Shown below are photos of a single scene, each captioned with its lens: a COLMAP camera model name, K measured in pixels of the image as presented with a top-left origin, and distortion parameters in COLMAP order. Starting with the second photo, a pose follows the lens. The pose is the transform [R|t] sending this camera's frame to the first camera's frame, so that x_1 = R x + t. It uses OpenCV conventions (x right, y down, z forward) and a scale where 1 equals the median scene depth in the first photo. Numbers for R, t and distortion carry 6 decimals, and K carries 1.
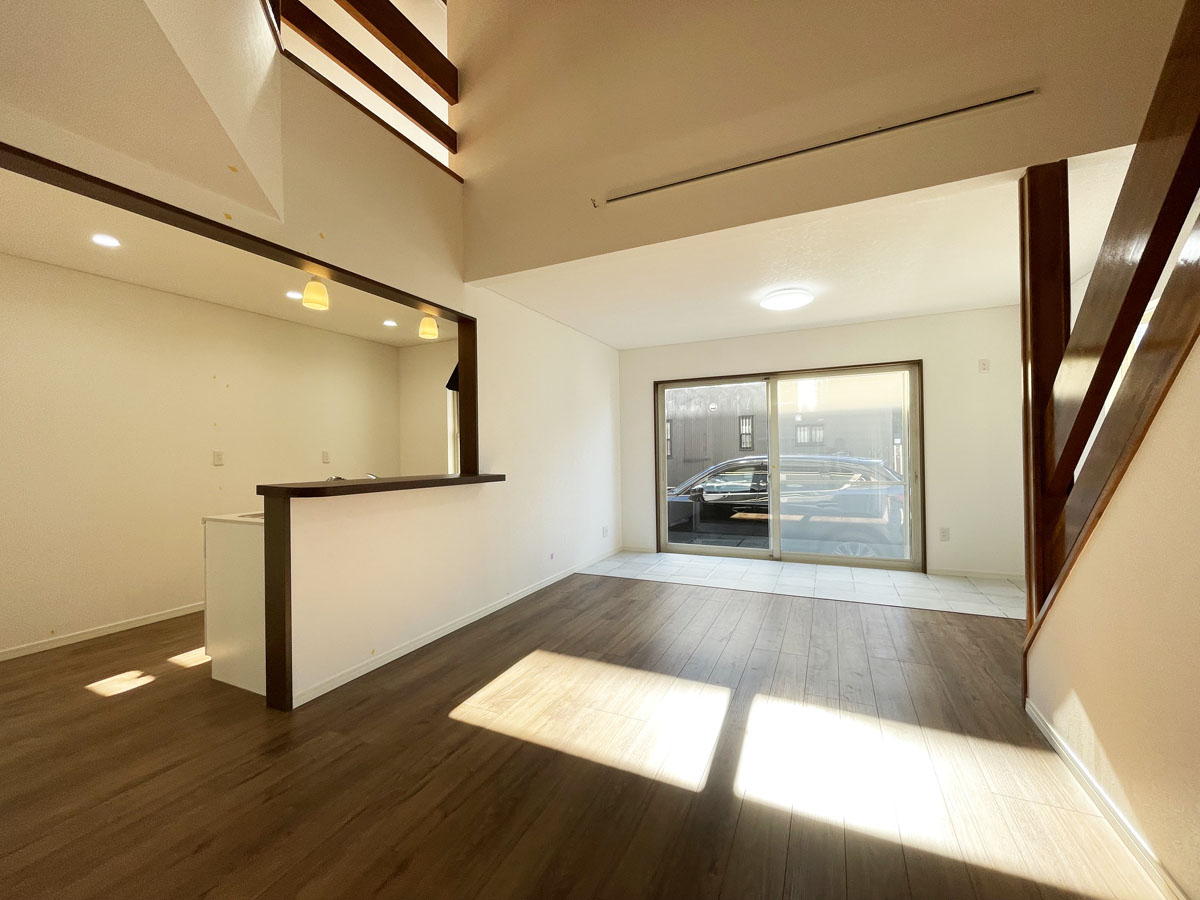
lens RADIAL K [[487.0, 0, 595.8], [0, 487.0, 451.2], [0, 0, 1]] dist [-0.002308, -0.000190]
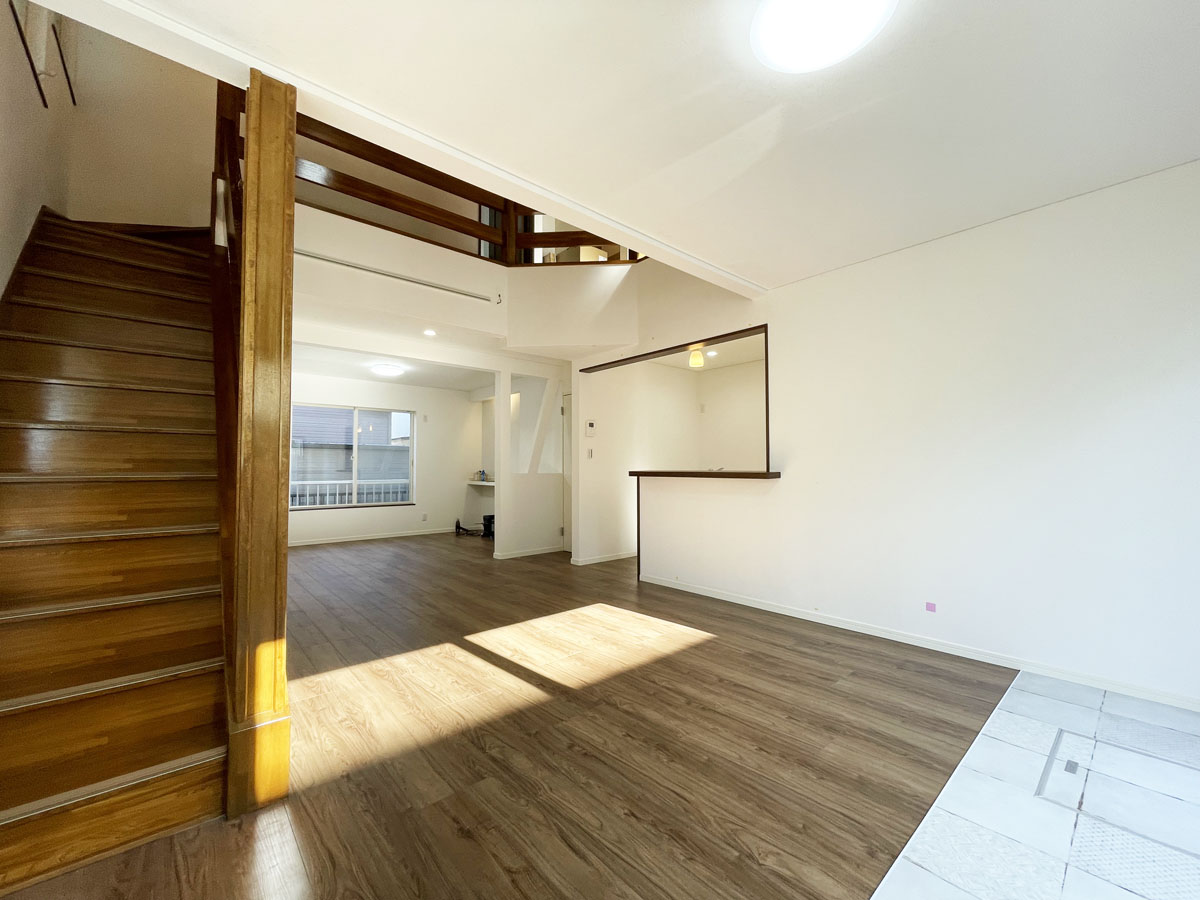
lens RADIAL K [[487.0, 0, 595.8], [0, 487.0, 451.2], [0, 0, 1]] dist [-0.002308, -0.000190]
pose [[-0.396320, -0.012765, -0.918024, 0.859171], [0.014479, 0.999692, -0.020152, 0.021239], [0.917998, -0.021279, -0.396013, 1.077626]]
